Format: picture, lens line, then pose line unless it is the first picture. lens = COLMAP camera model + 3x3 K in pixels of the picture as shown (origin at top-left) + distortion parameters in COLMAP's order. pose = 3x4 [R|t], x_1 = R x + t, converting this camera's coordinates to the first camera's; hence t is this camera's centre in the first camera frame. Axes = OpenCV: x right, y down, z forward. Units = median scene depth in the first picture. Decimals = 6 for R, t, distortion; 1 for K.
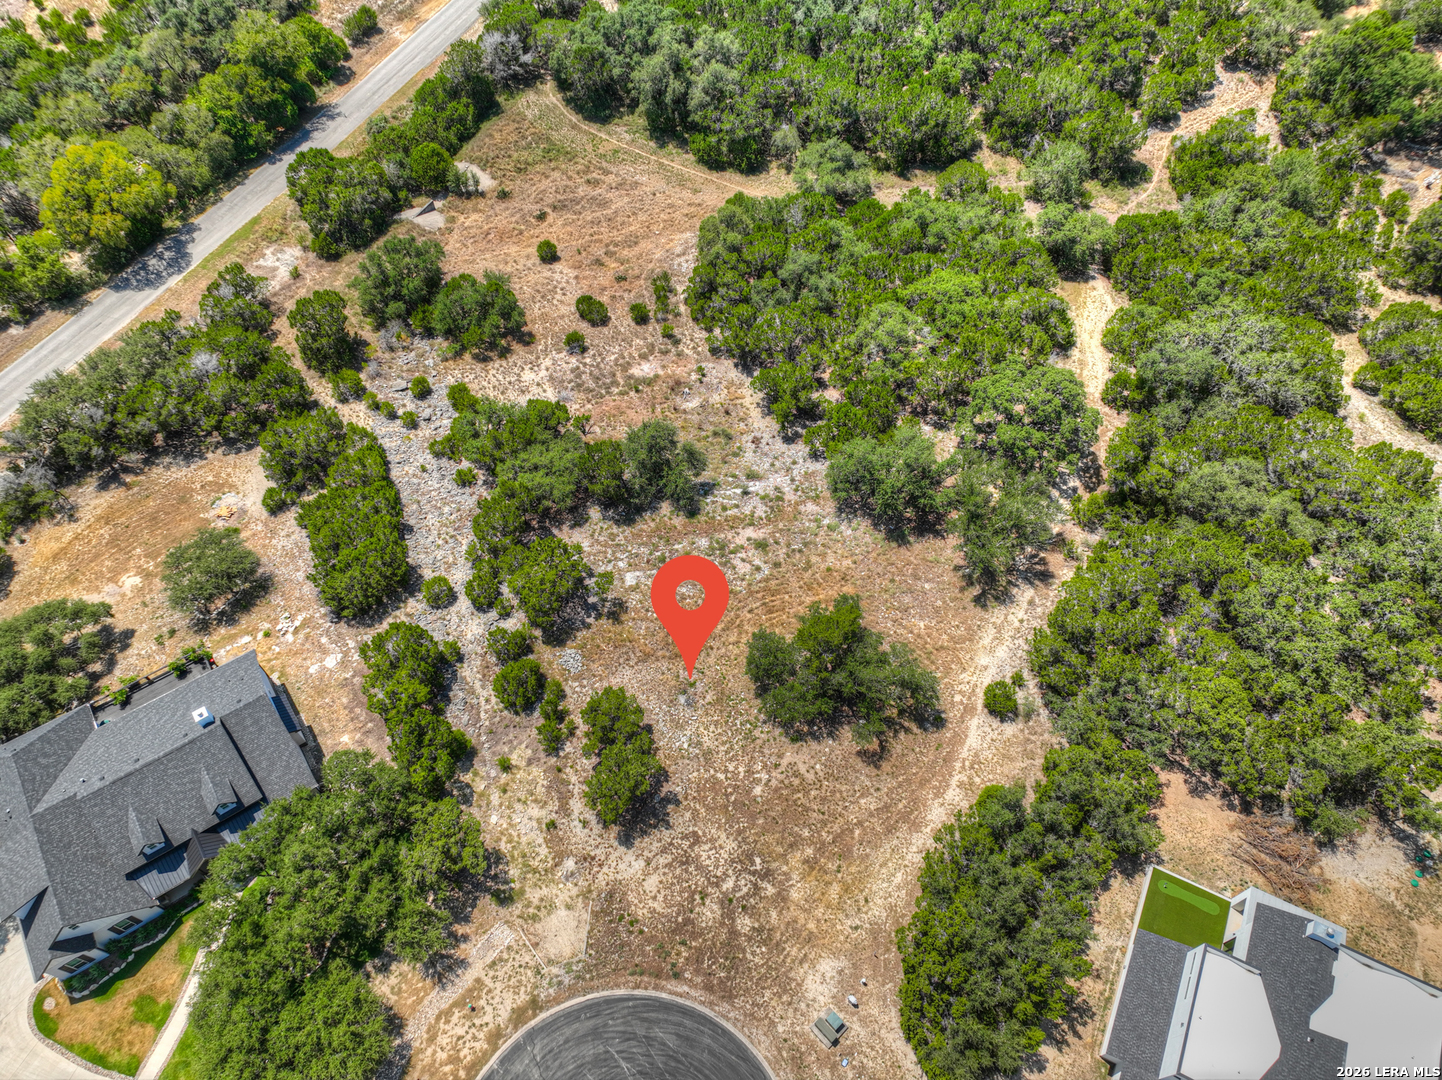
lens RADIAL K [[1012.5, 0, 722.2], [0, 1012.5, 537.5], [0, 0, 1]] dist [-0.003473, 0.023054]
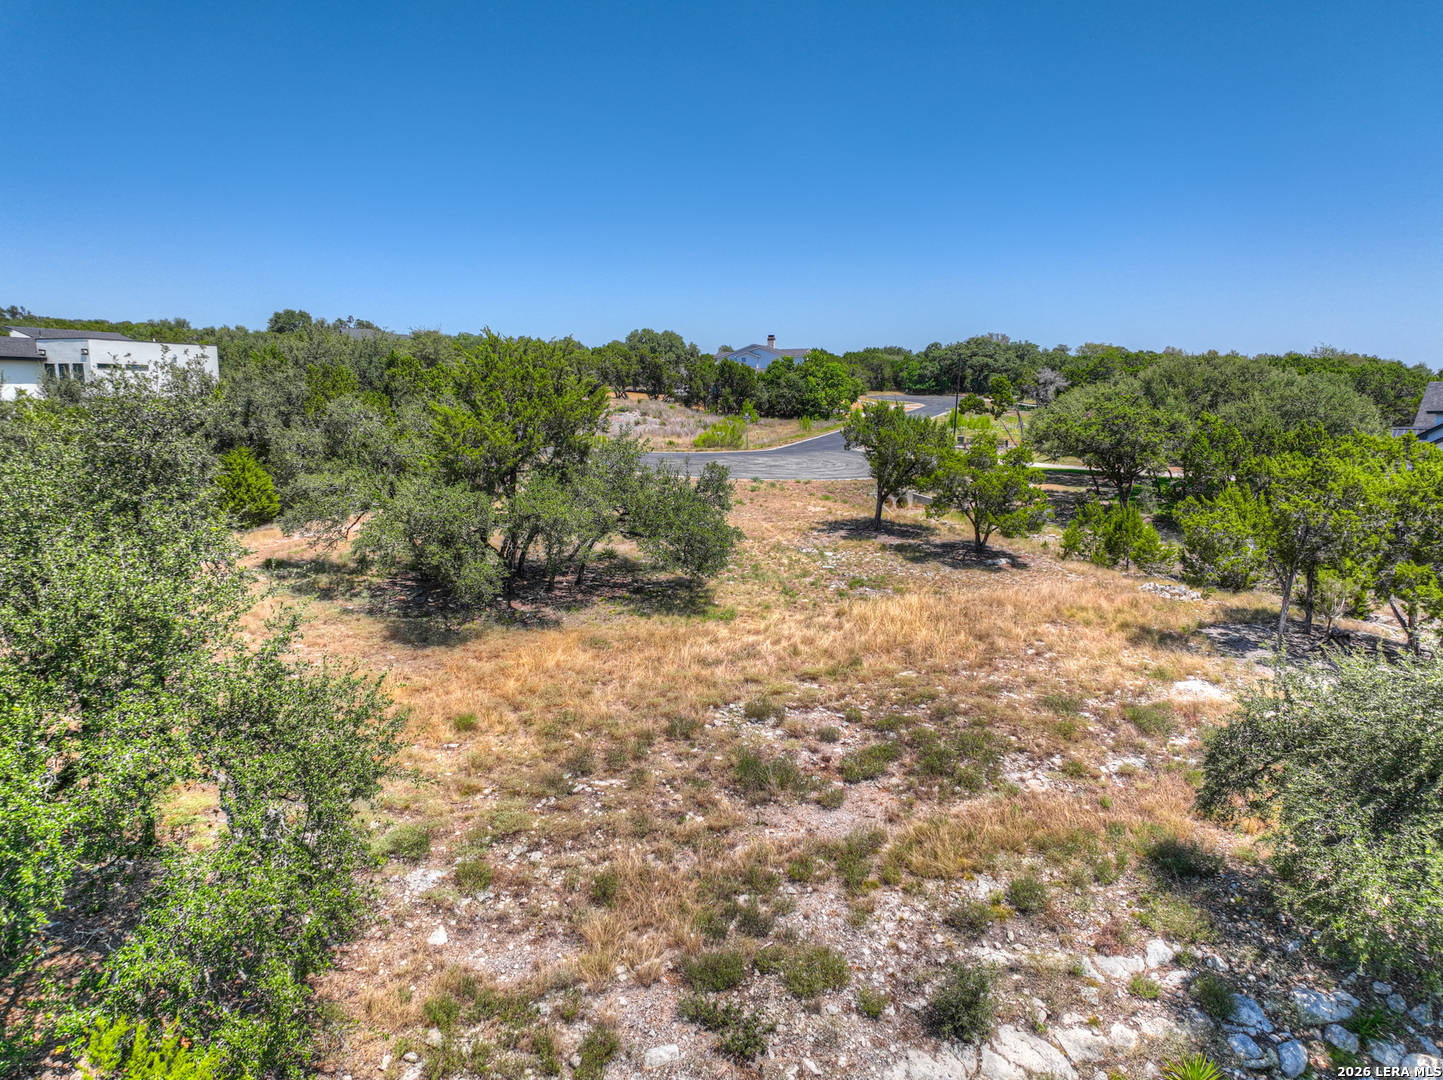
lens RADIAL K [[1013.2, 0, 717.9], [0, 1013.2, 538.4], [0, 0, 1]] dist [-0.003473, 0.023054]
pose [[-0.988892, 0.030045, -0.145570, 0.090440], [-0.118847, 0.428345, 0.895765, -0.237457], [0.089267, 0.903115, -0.420017, 1.205948]]
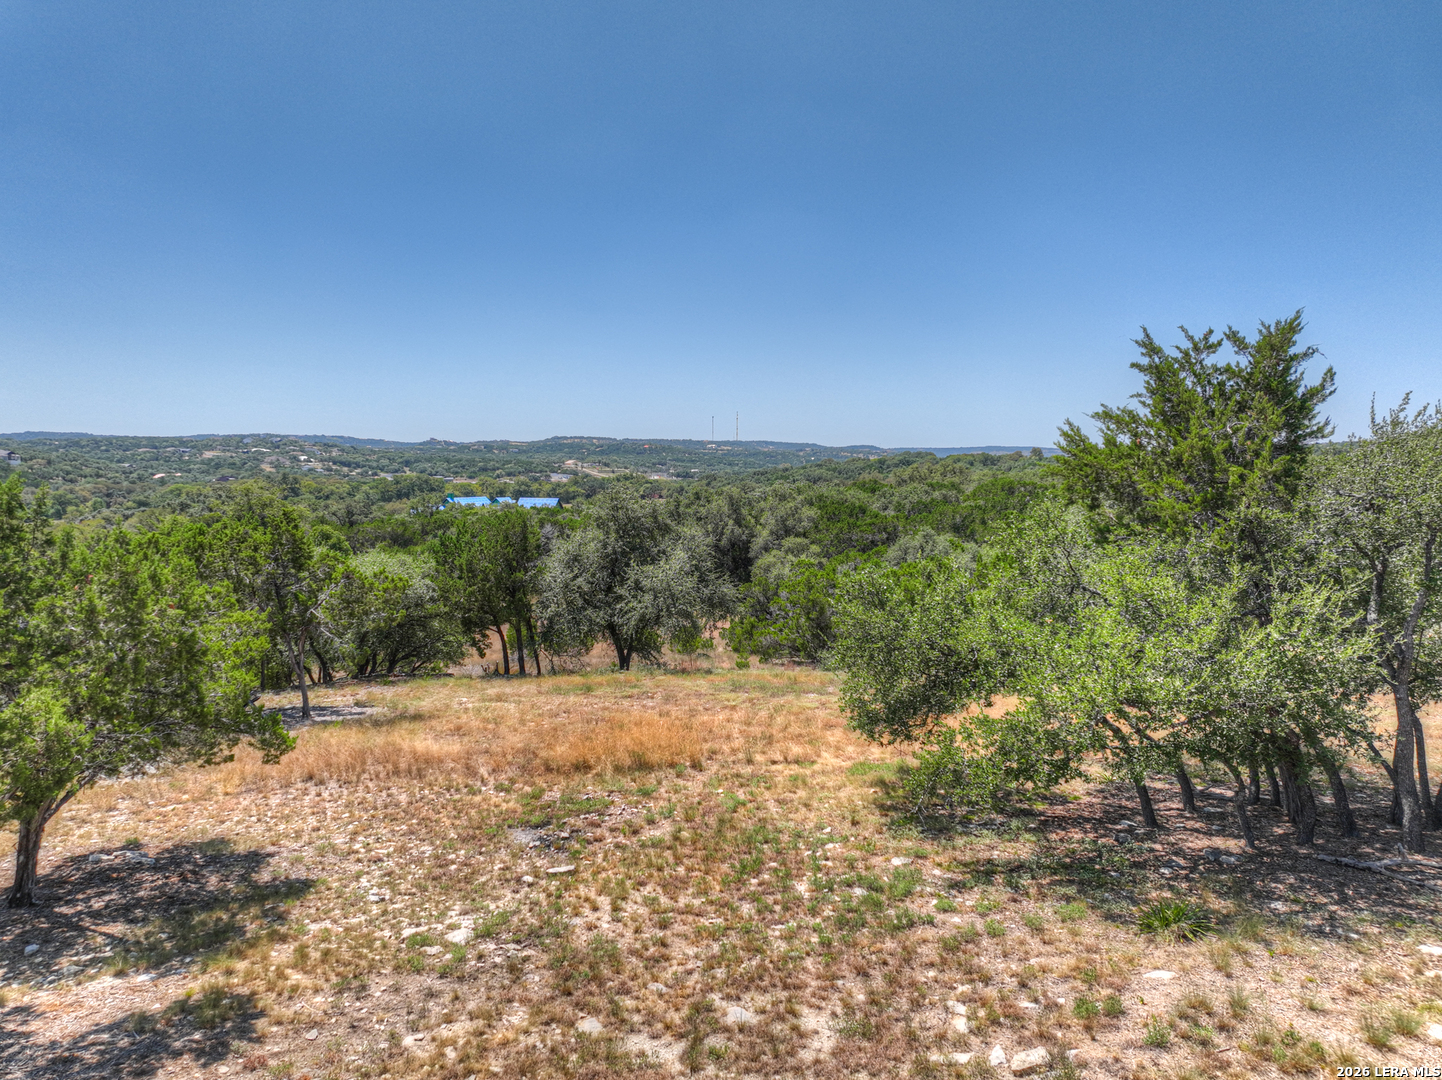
lens RADIAL K [[1012.5, 0, 724.2], [0, 1012.5, 536.8], [0, 0, 1]] dist [-0.003473, 0.023054]
pose [[0.996570, 0.005454, -0.082580, 0.017053], [-0.068845, 0.608404, -0.790636, 0.290334], [0.045930, 0.793609, 0.606693, 0.863822]]
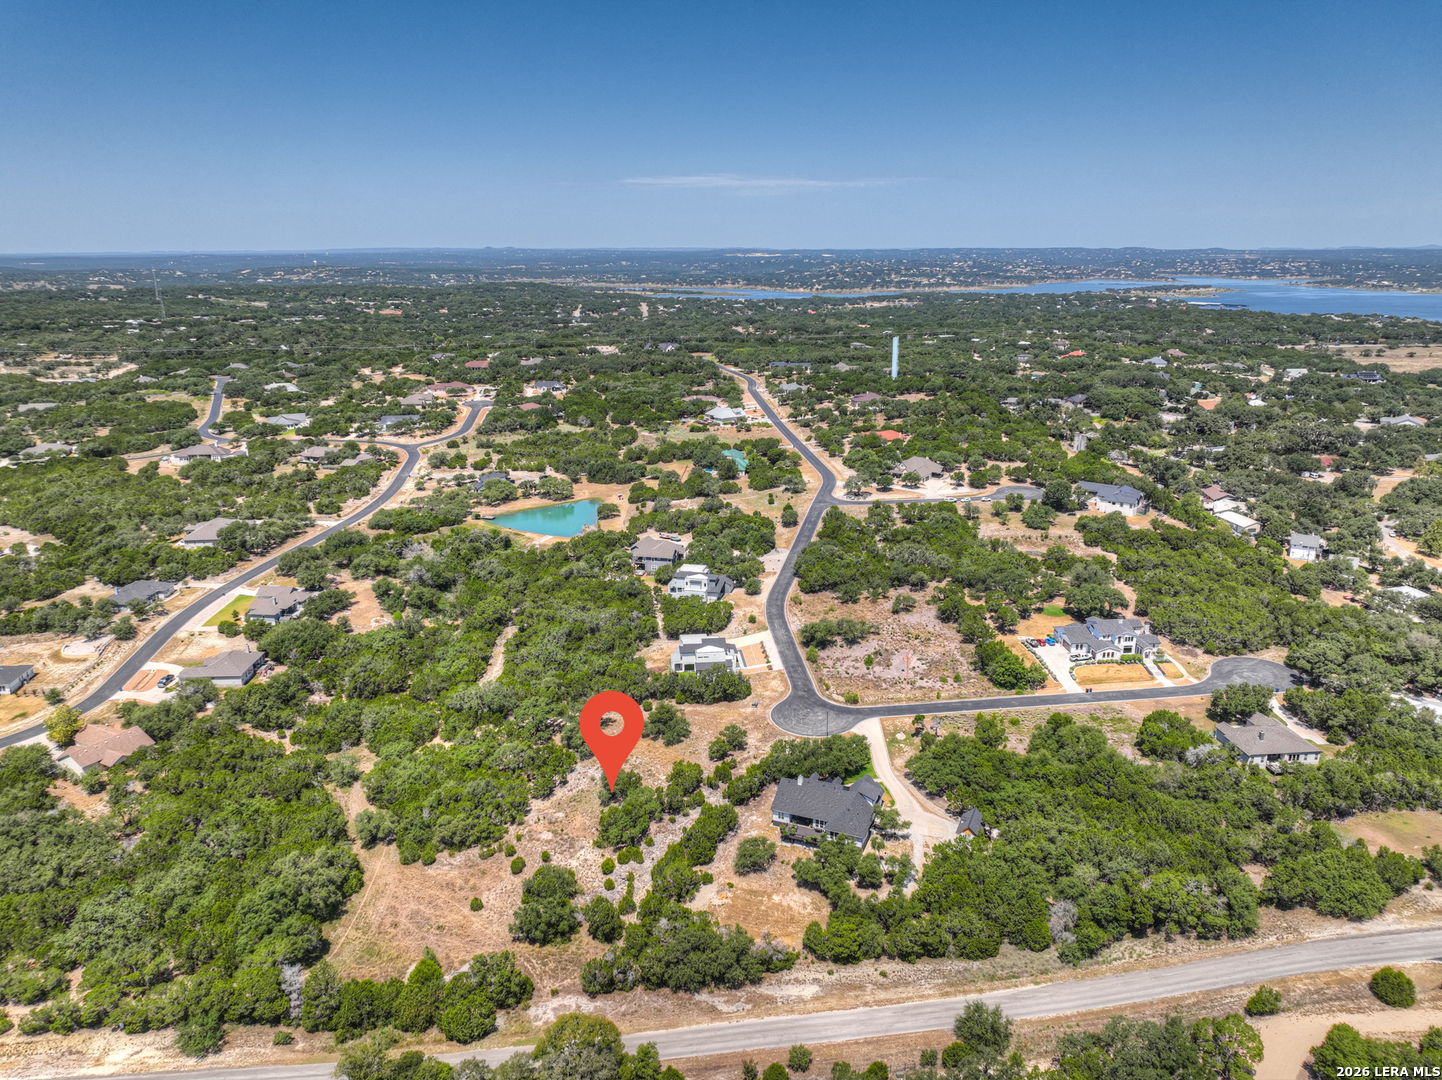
lens RADIAL K [[1012.5, 0, 721.0], [0, 1012.5, 546.6], [0, 0, 1]] dist [-0.003473, 0.023054]
pose [[-0.546089, -0.233890, 0.804414, -2.394690], [0.701513, 0.397180, 0.591717, -1.838514], [-0.457893, 0.887437, -0.052819, 0.614523]]
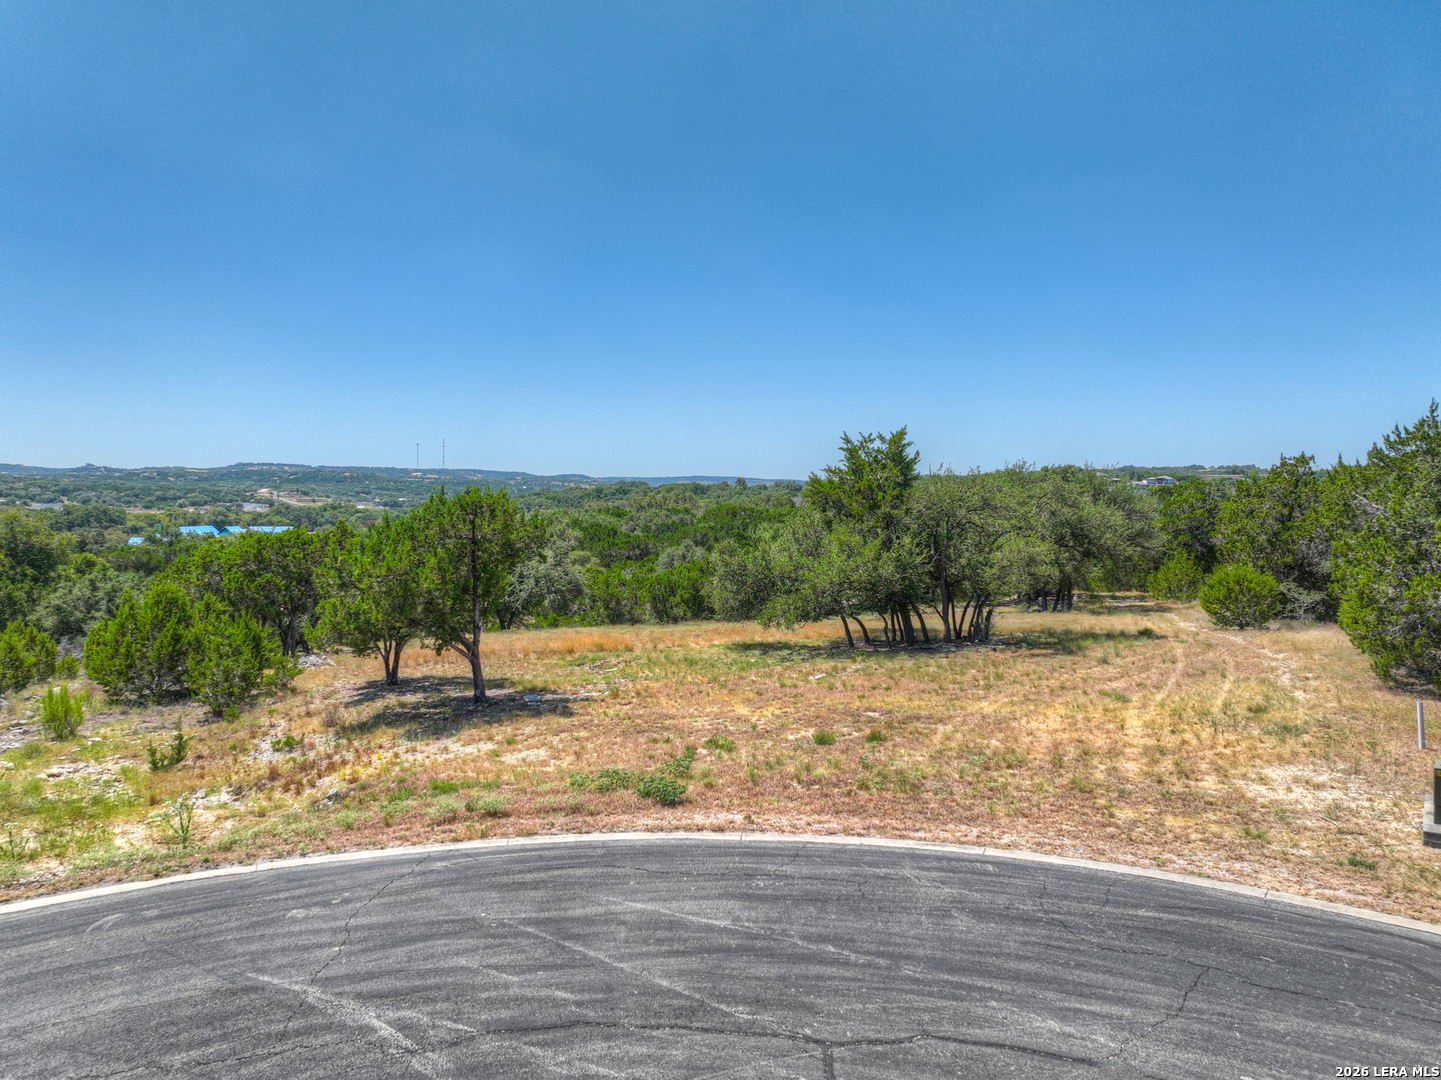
lens RADIAL K [[1011.8, 0, 721.2], [0, 1011.8, 535.2], [0, 0, 1]] dist [-0.003473, 0.023054]
pose [[0.980271, -0.008685, 0.197468, -0.066067], [0.165284, 0.583902, -0.794821, 0.492182], [-0.108399, 0.811778, 0.573817, 0.731769]]
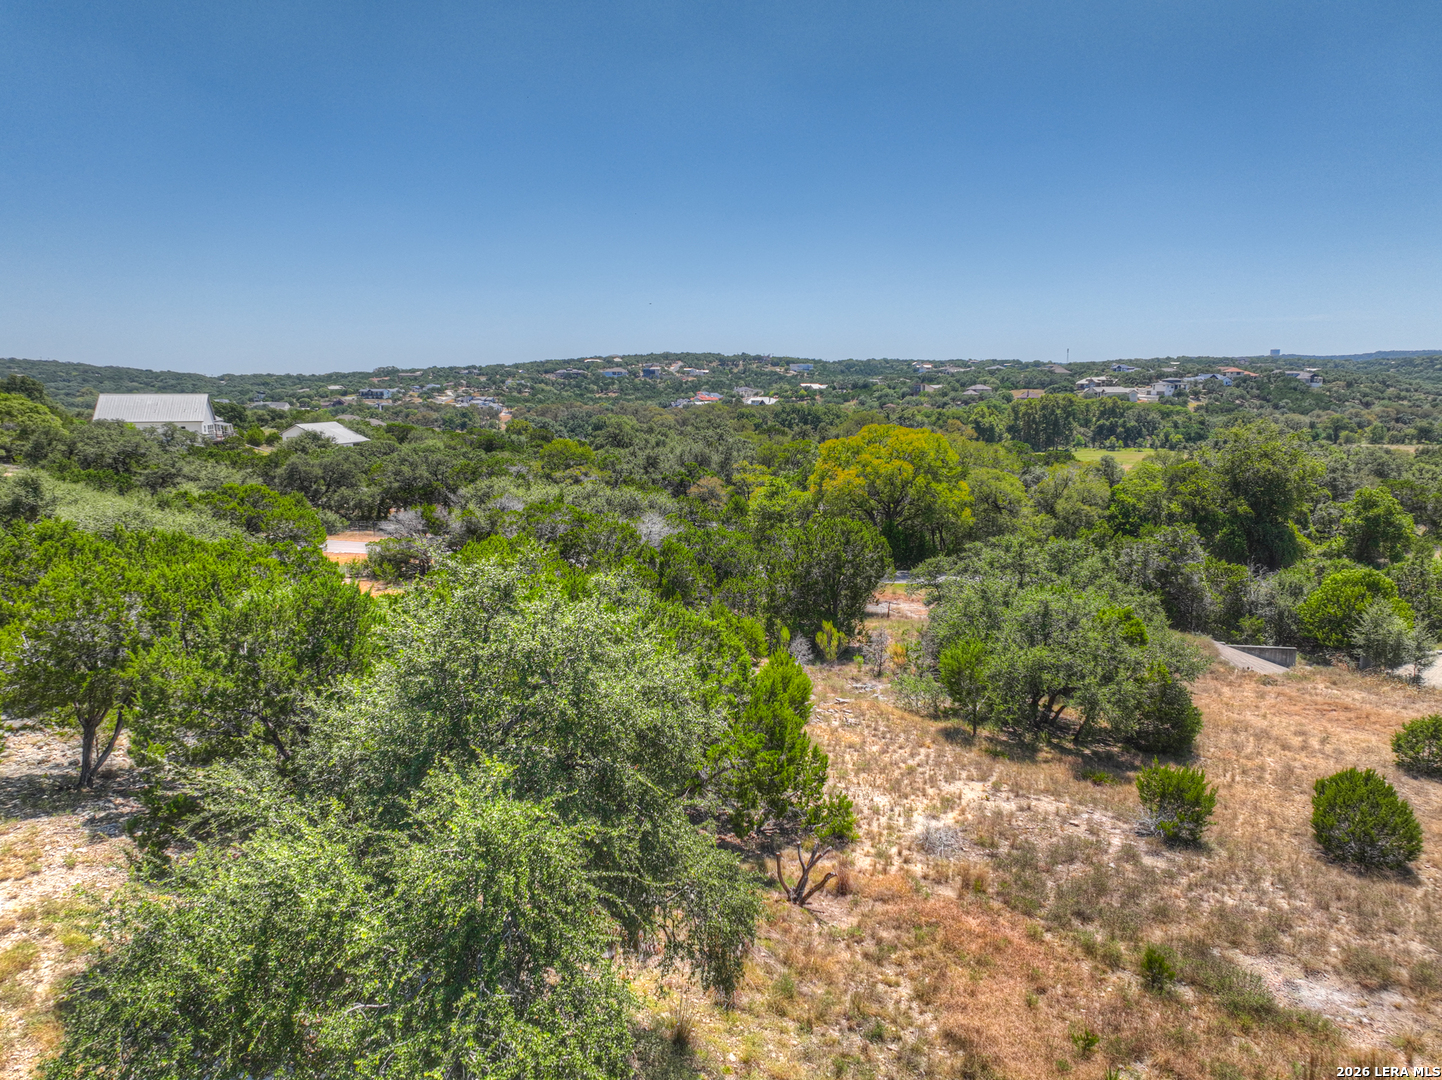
lens RADIAL K [[1012.5, 0, 723.6], [0, 1012.5, 540.2], [0, 0, 1]] dist [-0.003473, 0.023054]
pose [[0.310594, 0.137368, -0.940564, 0.090950], [-0.789240, 0.588728, -0.174641, -0.128334], [0.529746, 0.796574, 0.291271, 1.120478]]
